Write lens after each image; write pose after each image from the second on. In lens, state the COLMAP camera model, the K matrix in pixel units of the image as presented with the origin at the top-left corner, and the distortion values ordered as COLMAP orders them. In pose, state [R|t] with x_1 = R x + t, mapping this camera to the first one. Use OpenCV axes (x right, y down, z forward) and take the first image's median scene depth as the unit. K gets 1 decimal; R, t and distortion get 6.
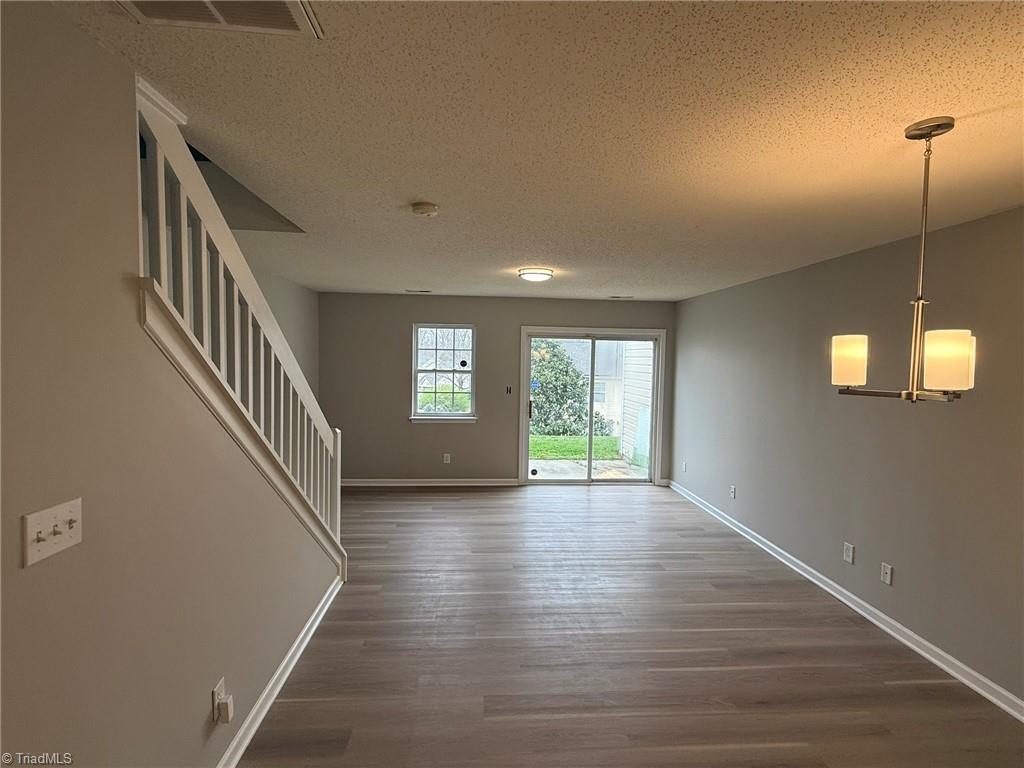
lens RADIAL K [[510.5, 0, 512.0], [0, 510.5, 384.0], [0, 0, 1]] dist [0.000665, 0.000305]
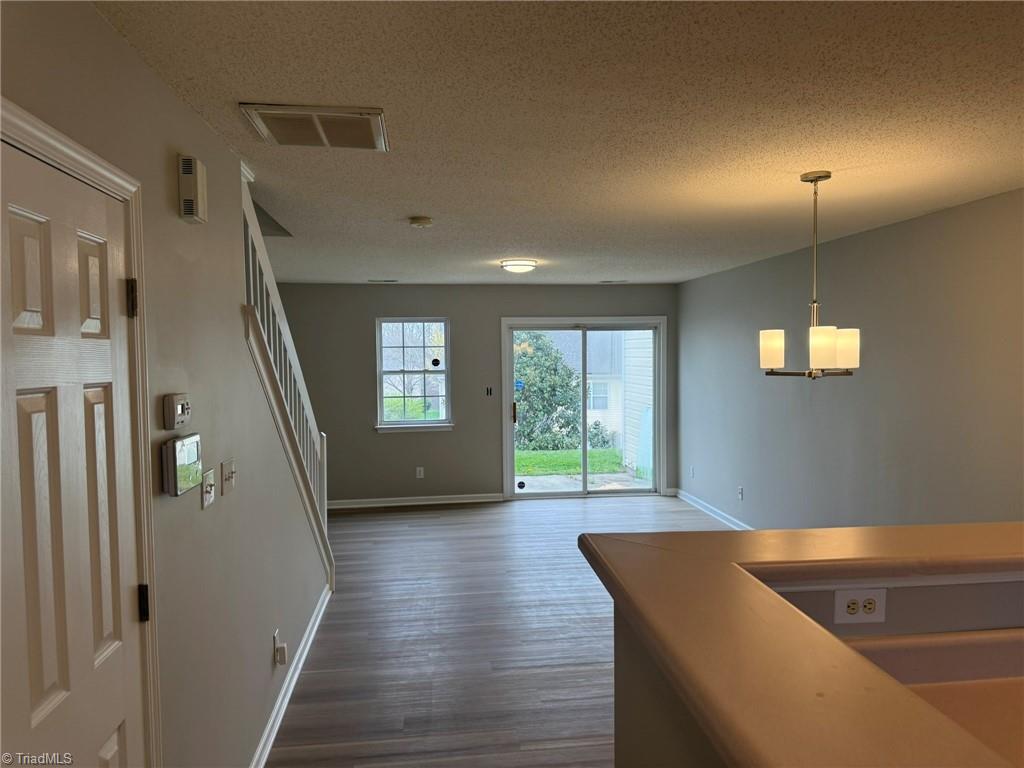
lens RADIAL K [[714.3, 0, 512.0], [0, 714.3, 384.0], [0, 0, 1]] dist [0.093765, -0.108249]
pose [[0.998433, -0.031984, 0.045929, -0.023227], [0.032328, 0.999454, -0.006770, 0.009249], [-0.045688, 0.008244, 0.998922, -0.219210]]
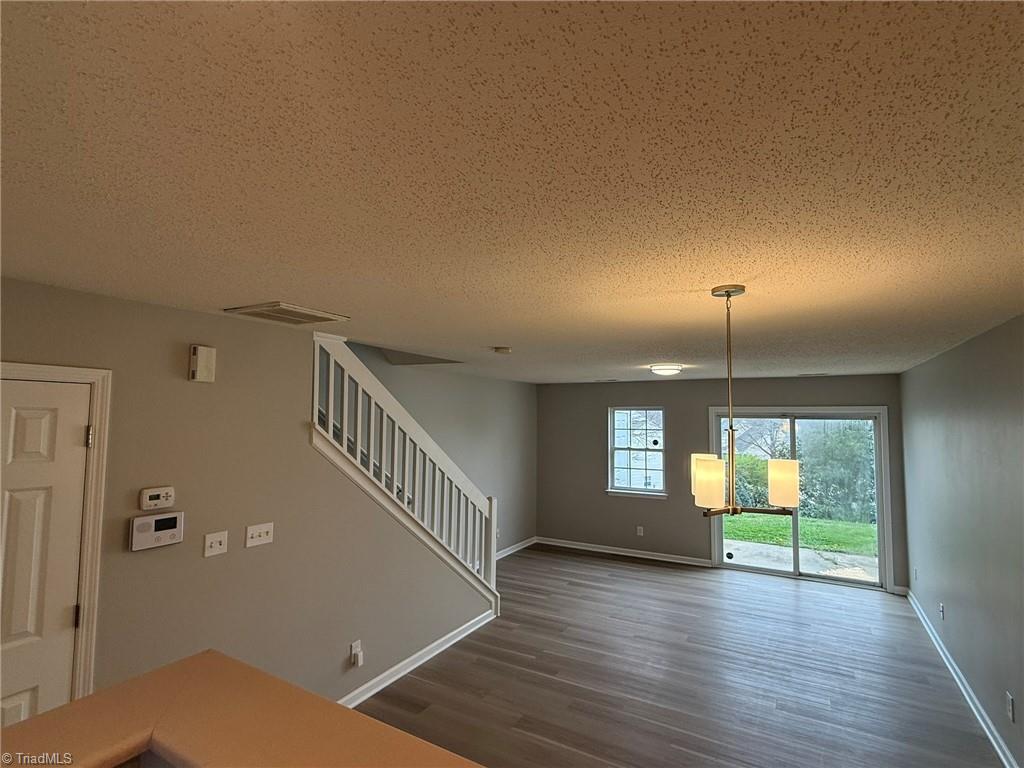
lens RADIAL K [[510.5, 0, 512.0], [0, 510.5, 384.0], [0, 0, 1]] dist [0.000665, 0.000305]
pose [[0.829302, -0.048404, -0.556700, 0.264474], [-0.021540, 0.992732, -0.118403, -0.028995], [0.558385, 0.110183, 0.822232, -0.071359]]
